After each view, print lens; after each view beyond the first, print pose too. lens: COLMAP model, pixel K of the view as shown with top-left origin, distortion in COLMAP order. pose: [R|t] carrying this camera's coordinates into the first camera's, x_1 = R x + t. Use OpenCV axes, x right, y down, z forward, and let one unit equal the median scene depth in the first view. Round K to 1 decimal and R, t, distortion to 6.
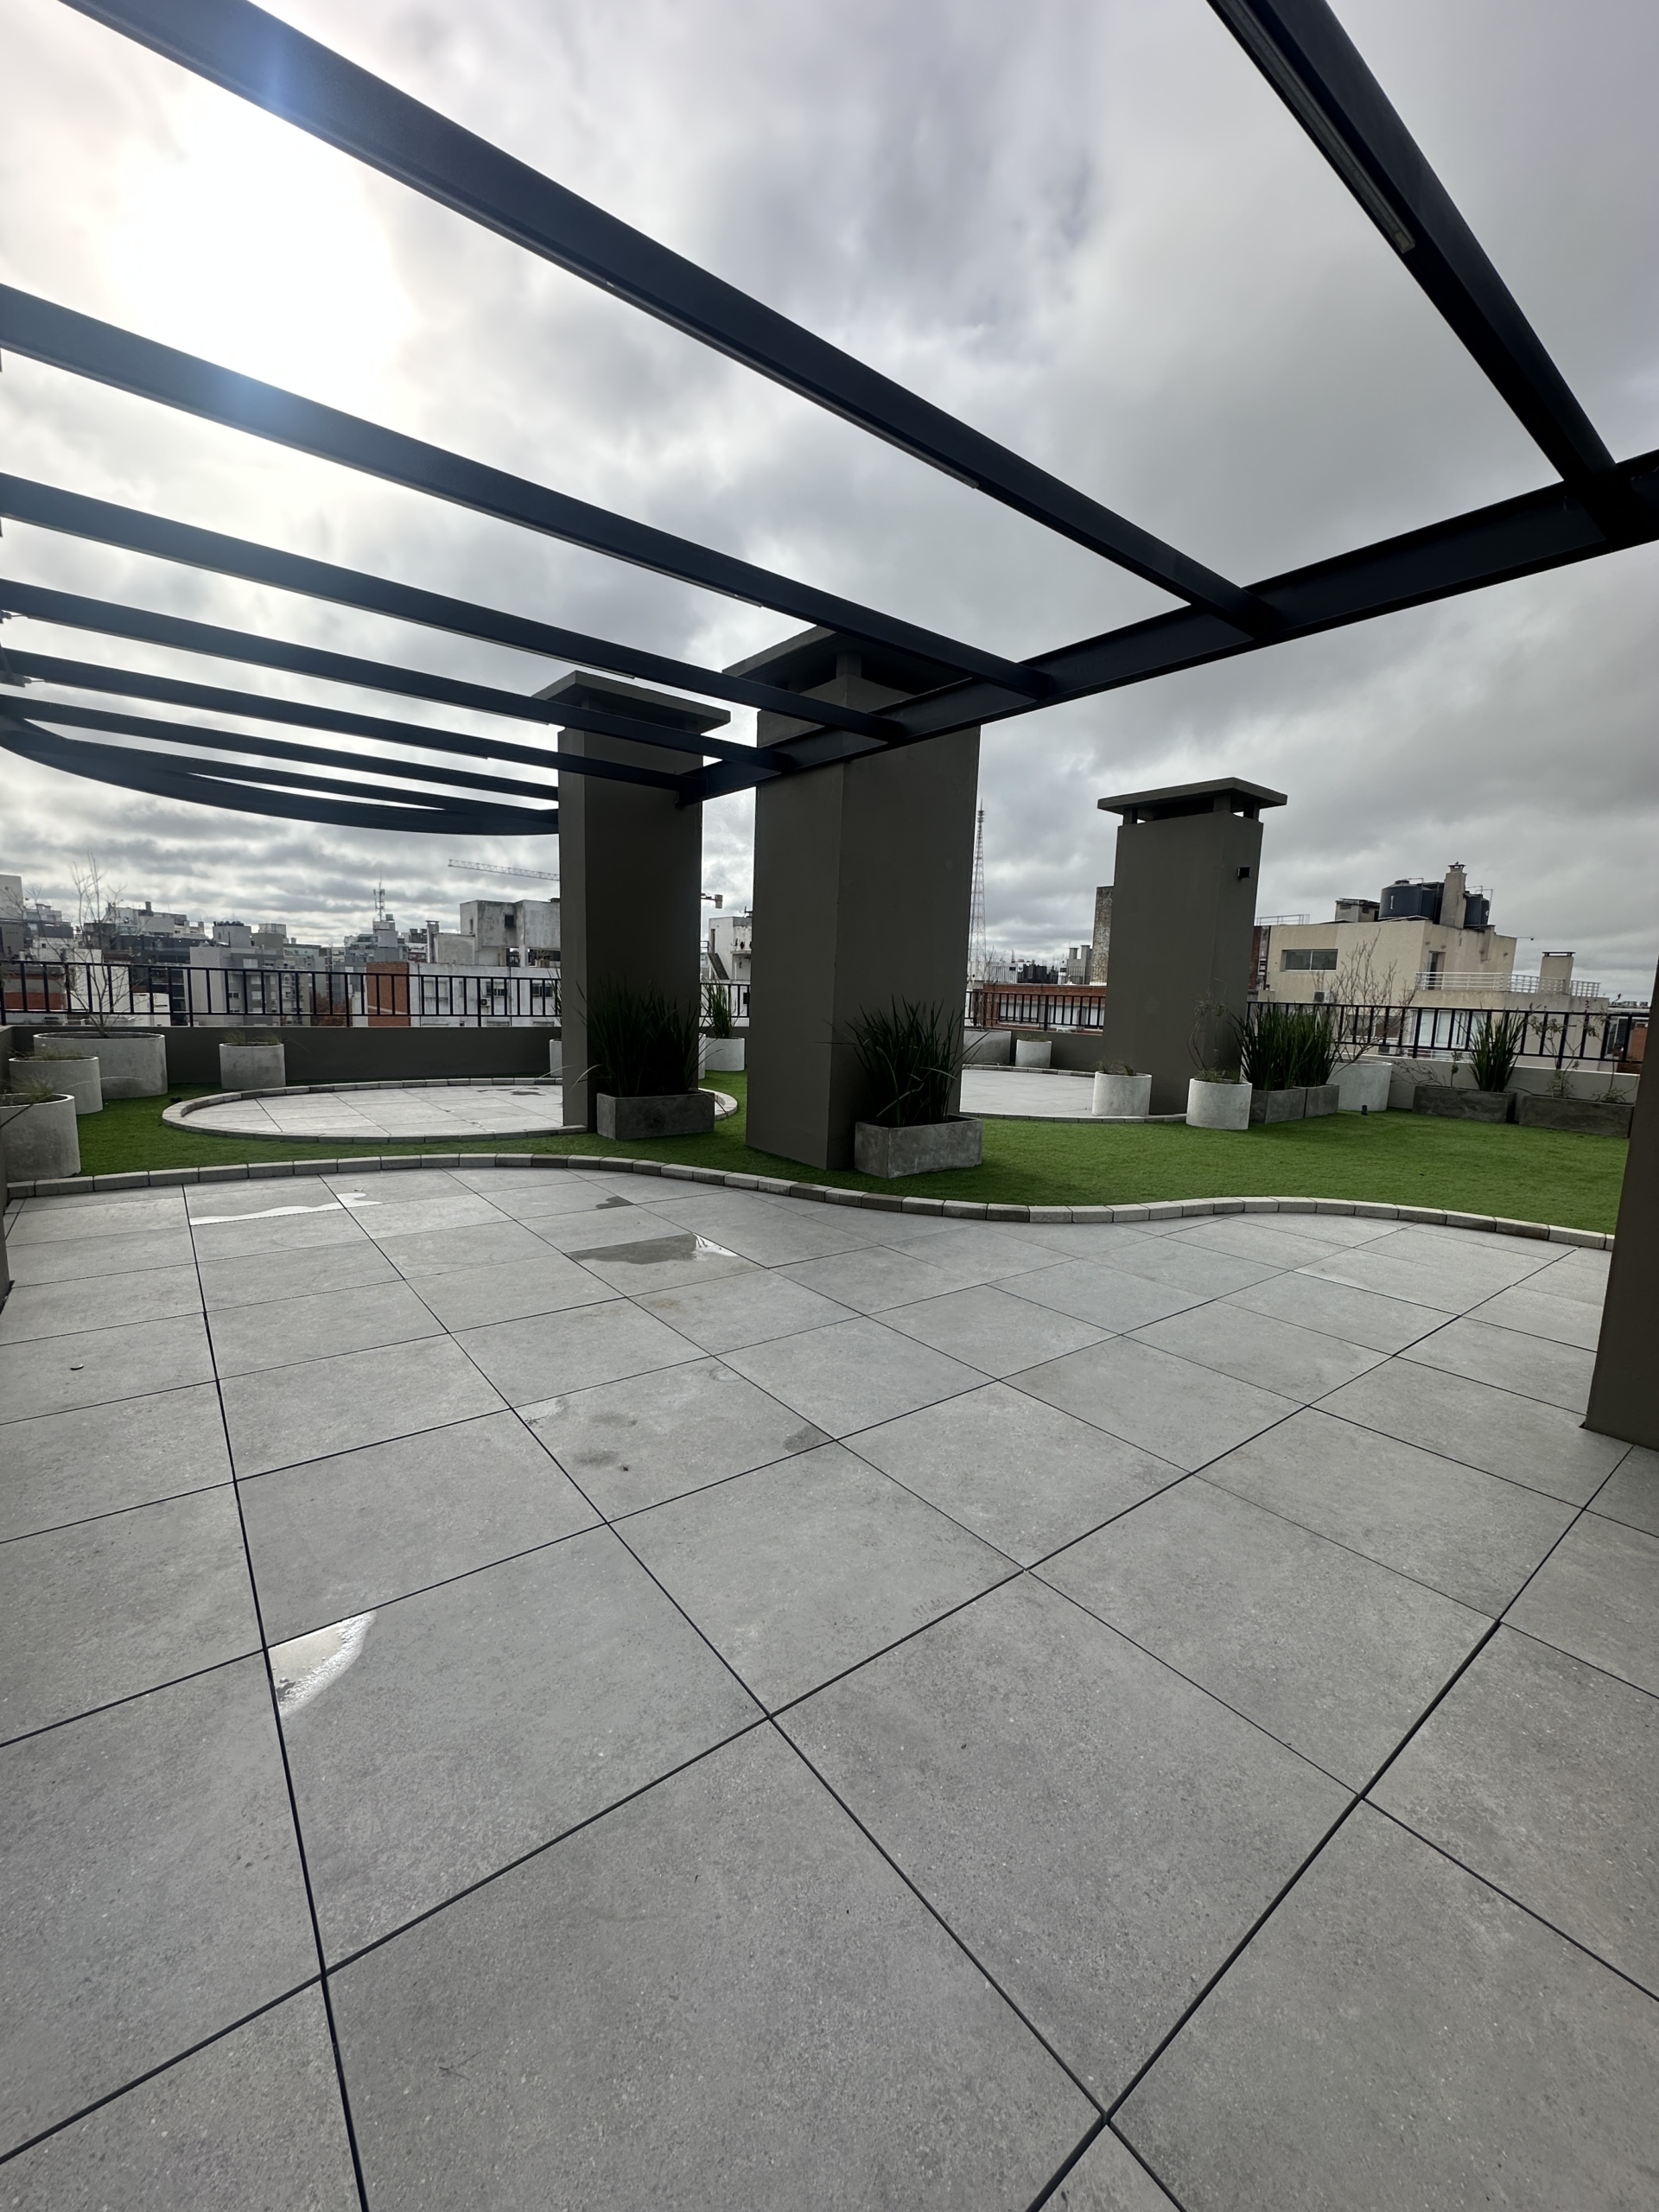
lens RADIAL K [[877.2, 0, 828.0], [0, 877.2, 1108.6], [0, 0, 1]] dist [-0.004148, 0.000466]
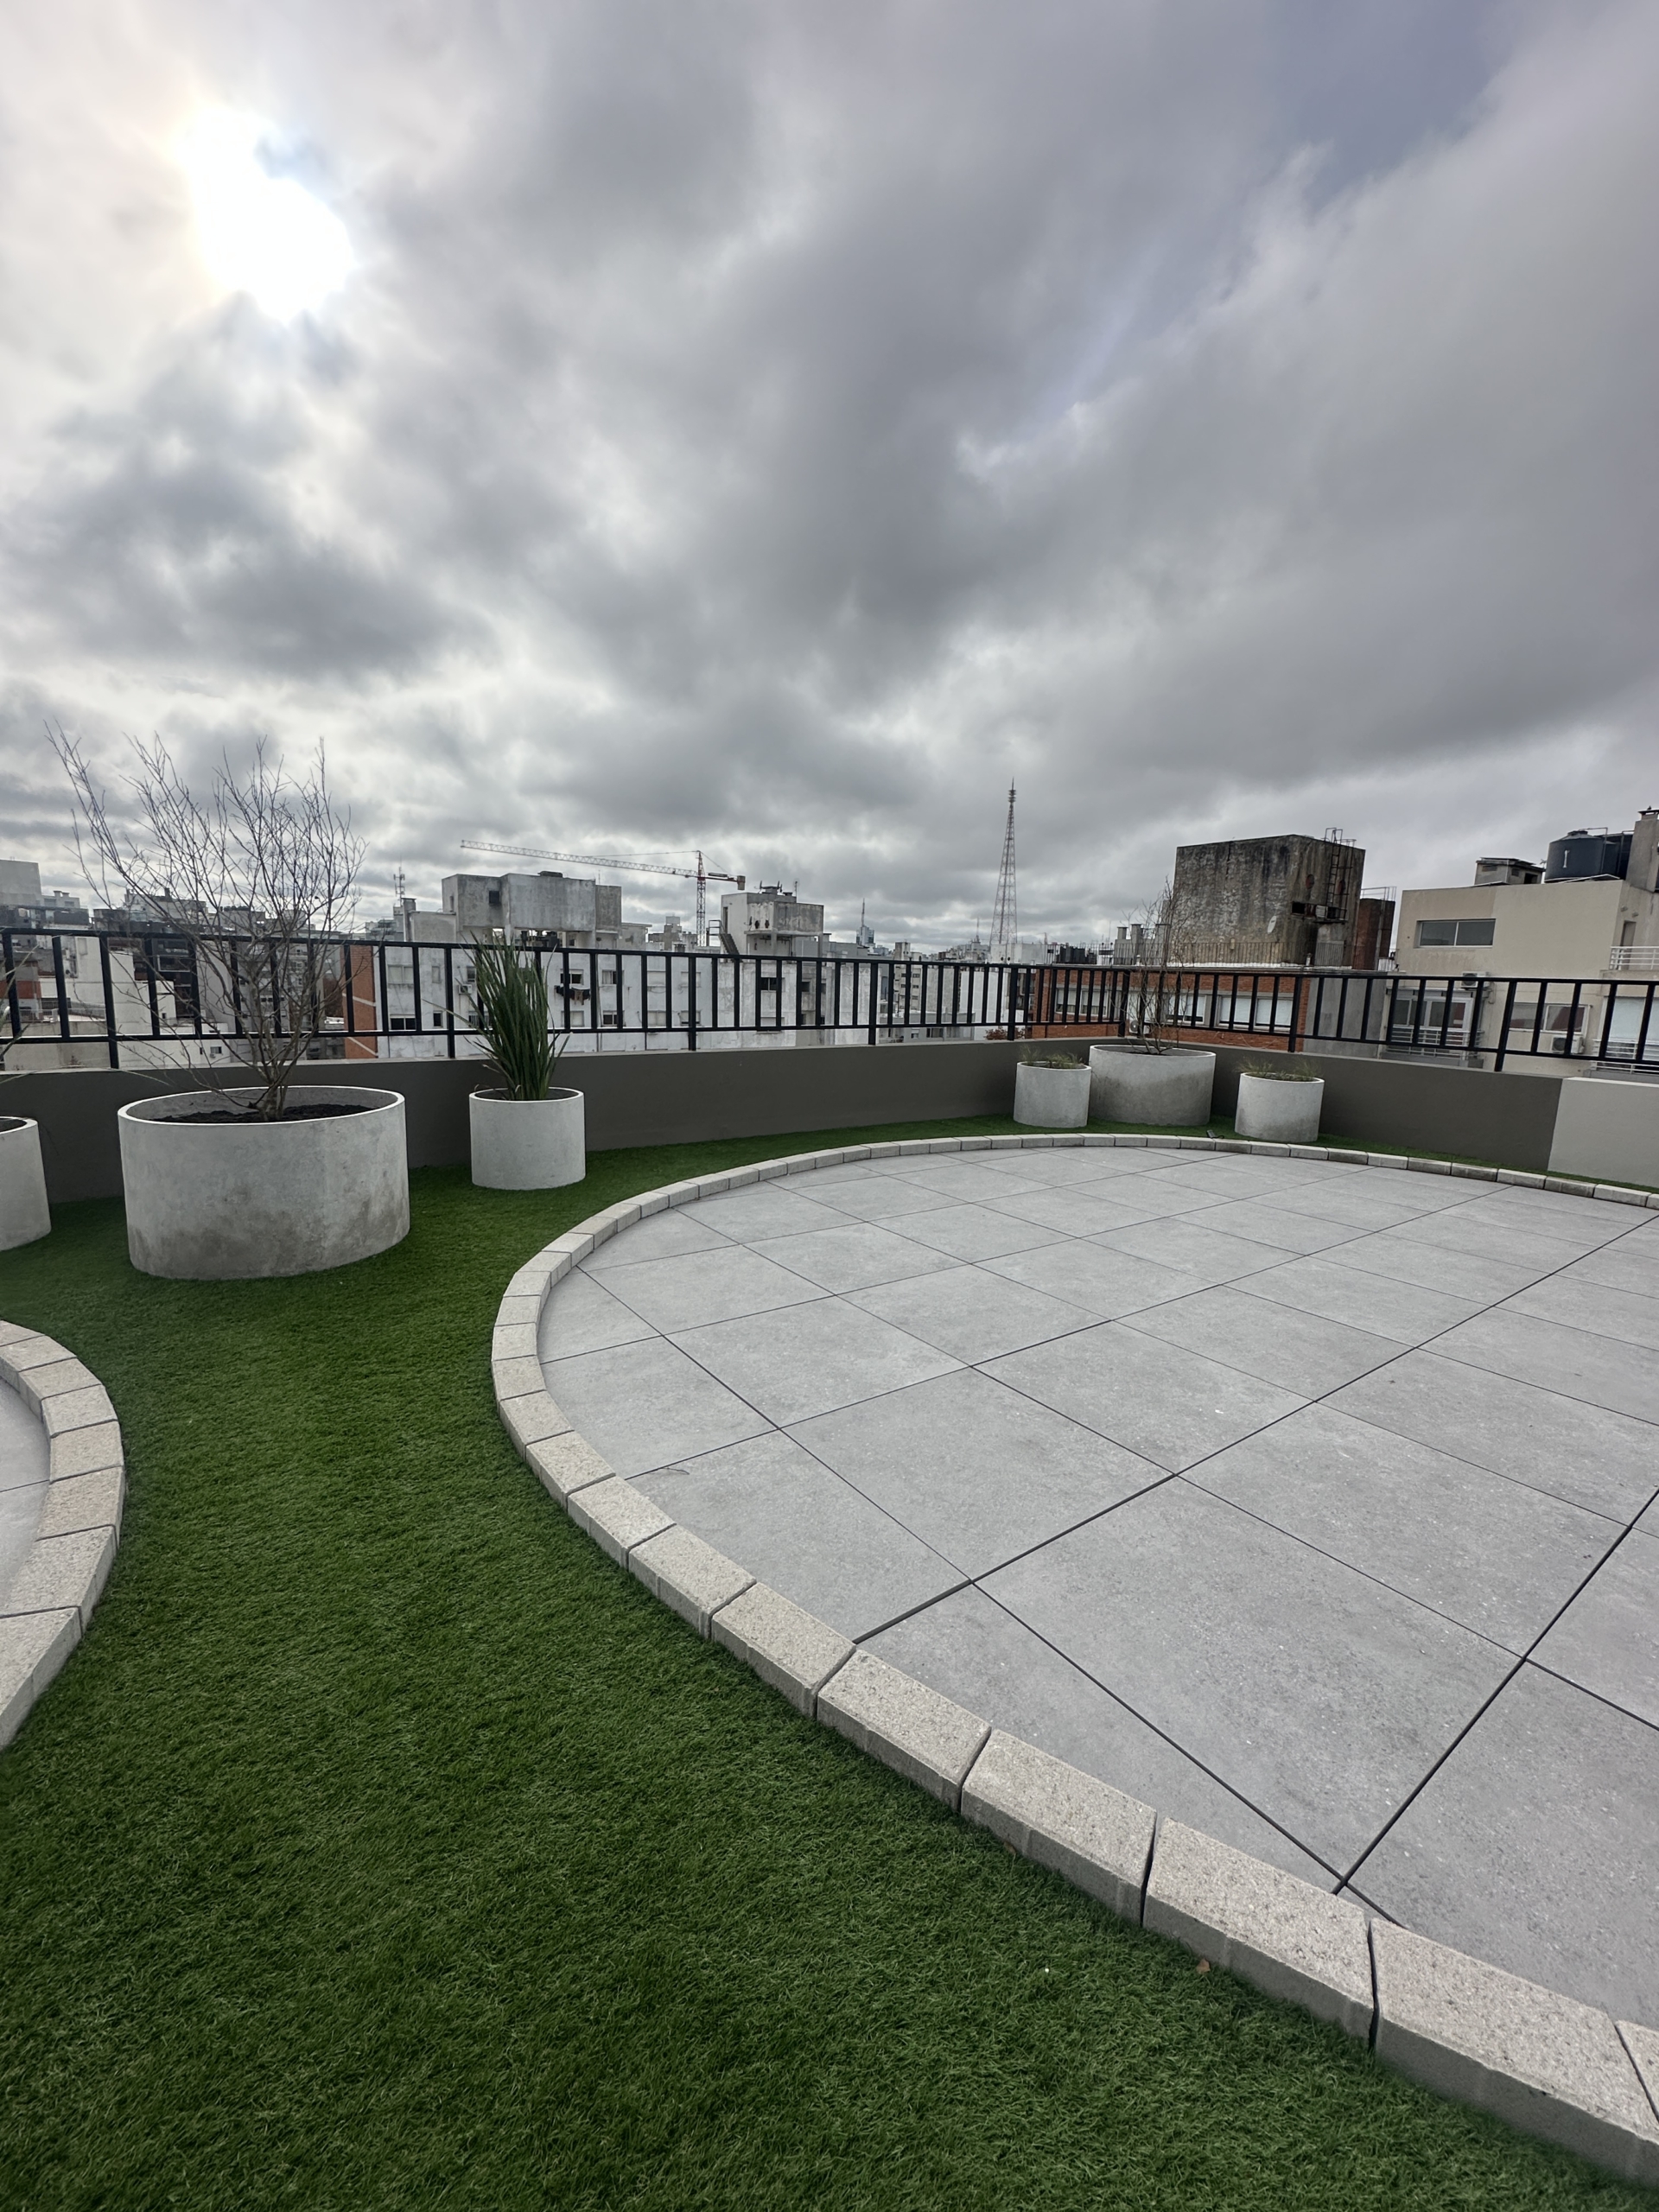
lens RADIAL K [[877.2, 0, 828.0], [0, 877.2, 1108.6], [0, 0, 1]] dist [-0.004148, 0.000466]
pose [[0.999524, 0.000544, -0.030842, 0.005487], [-0.000015, 0.999853, 0.017150, -0.025258], [0.030847, -0.017141, 0.999377, 0.197172]]
